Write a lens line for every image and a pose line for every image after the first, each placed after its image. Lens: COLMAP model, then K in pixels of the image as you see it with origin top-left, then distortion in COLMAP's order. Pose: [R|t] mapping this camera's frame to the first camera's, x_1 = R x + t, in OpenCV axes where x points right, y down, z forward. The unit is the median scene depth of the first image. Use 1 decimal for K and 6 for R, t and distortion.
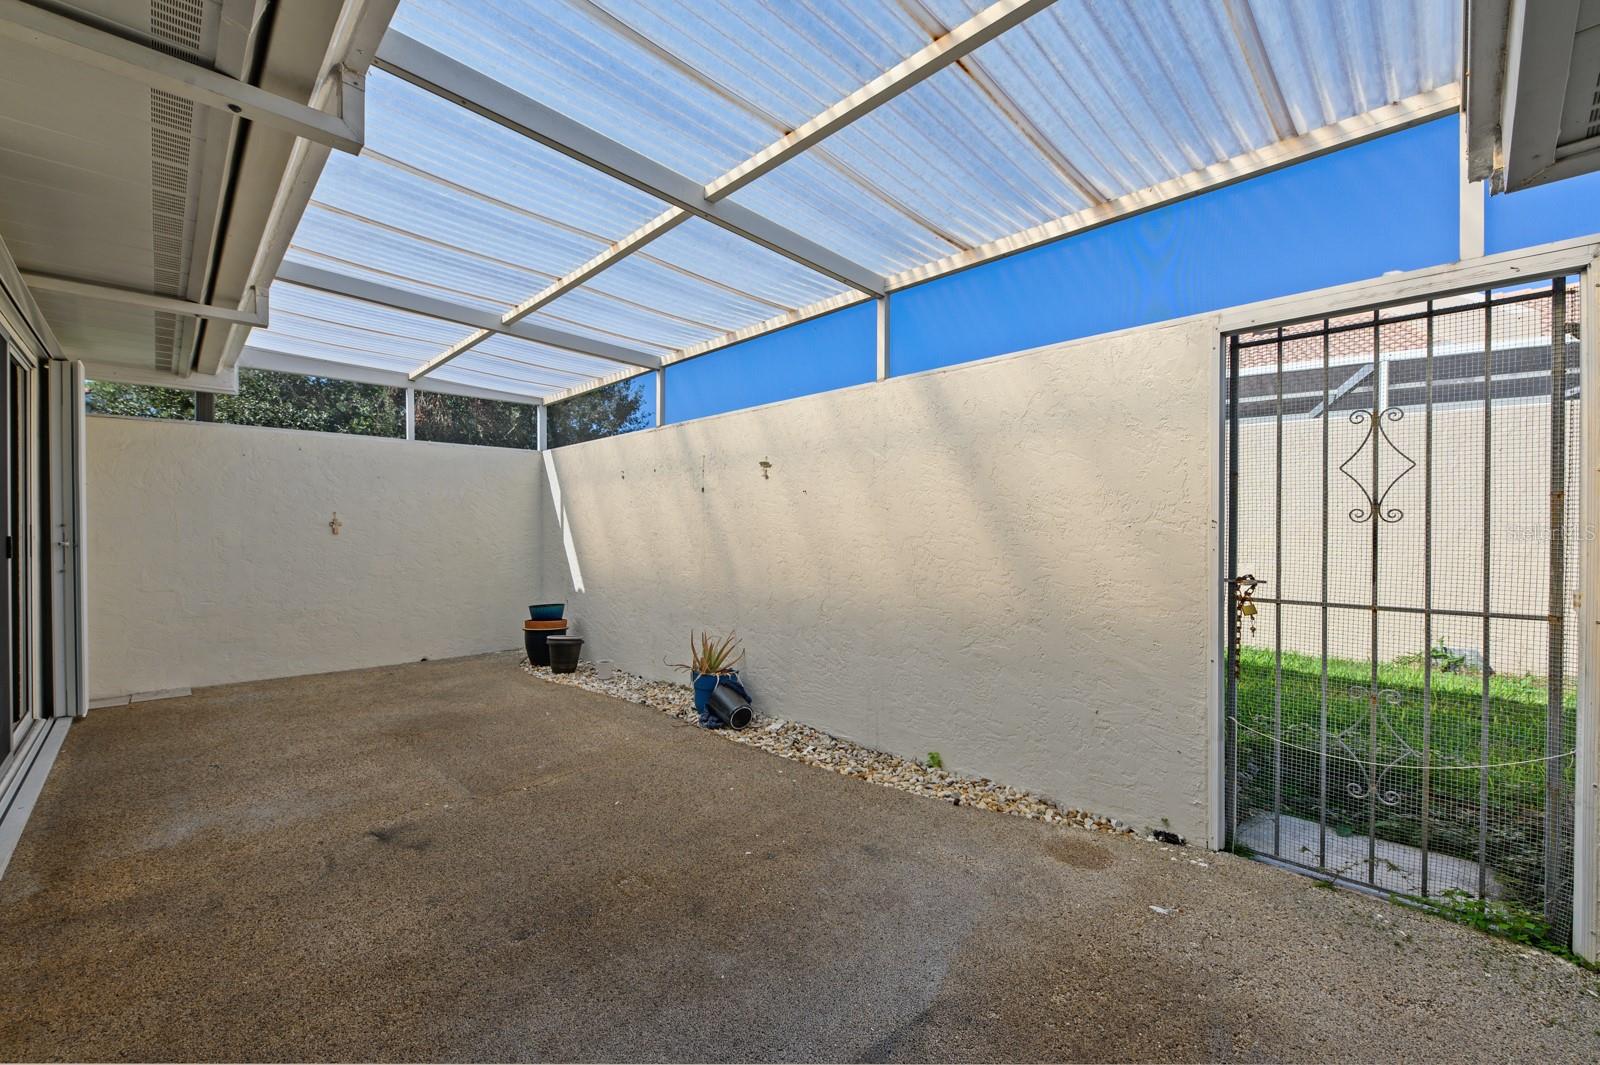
lens RADIAL K [[630.2, 0, 805.5], [0, 630.2, 531.1], [0, 0, 1]] dist [0.001572, -0.000101]
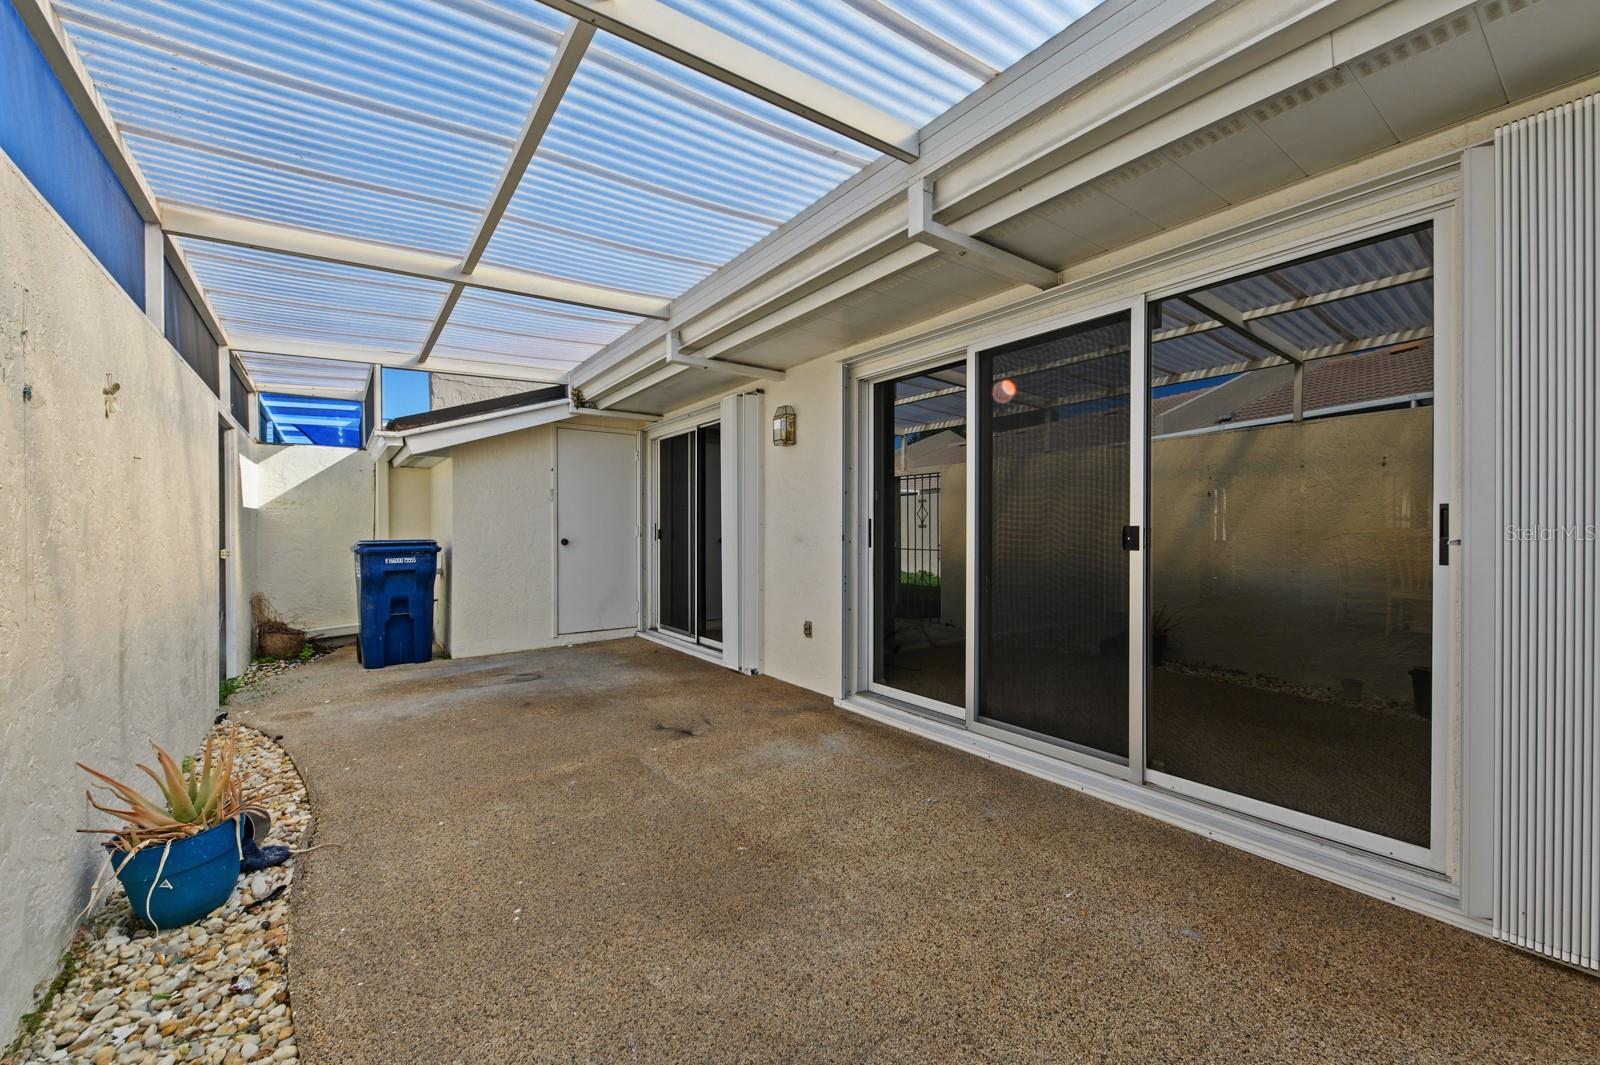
lens RADIAL K [[631.4, 0, 799.3], [0, 631.4, 526.2], [0, 0, 1]] dist [0.018747, -0.000025]
pose [[-0.985838, 0.005792, 0.167598, -0.908476], [0.005423, 0.999982, -0.002662, 0.007508], [-0.167610, -0.001716, -0.985852, 1.867557]]
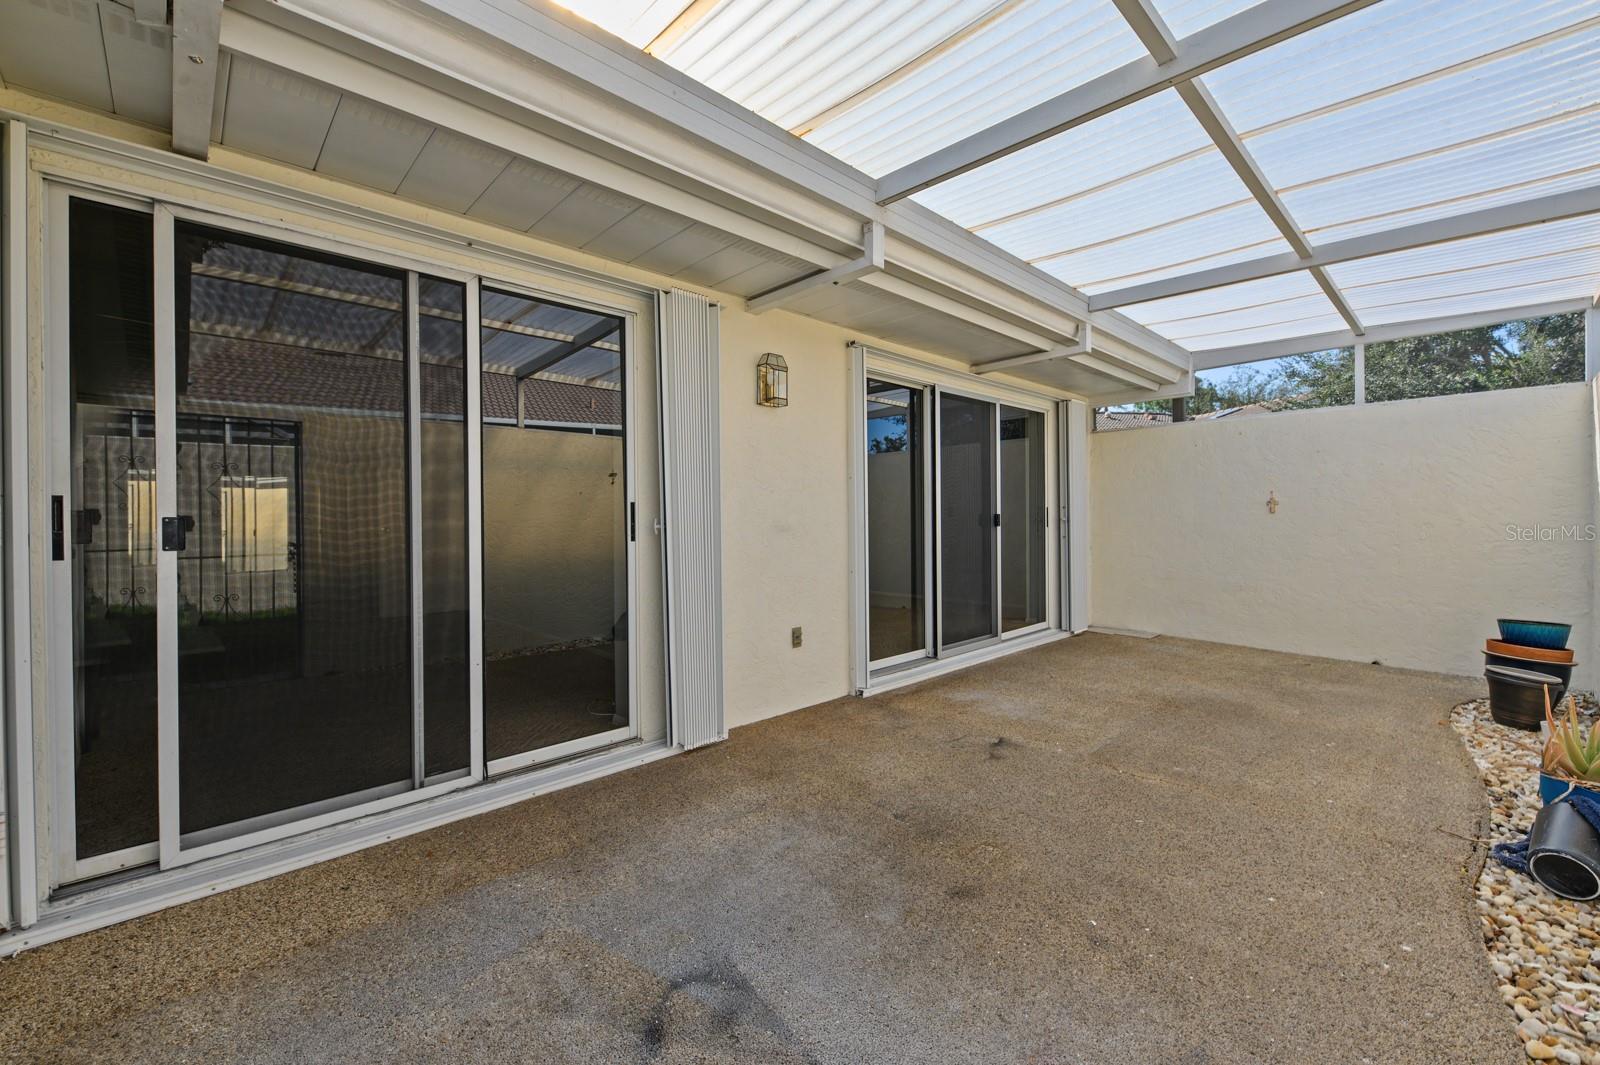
lens RADIAL K [[642.7, 0, 798.7], [0, 642.7, 521.9], [0, 0, 1]] dist [-0.012279, 0.000027]
pose [[-0.046423, 0.011719, -0.998853, 0.521162], [0.002899, 0.999929, 0.011597, 0.007294], [0.998918, -0.002357, -0.046454, 0.503933]]
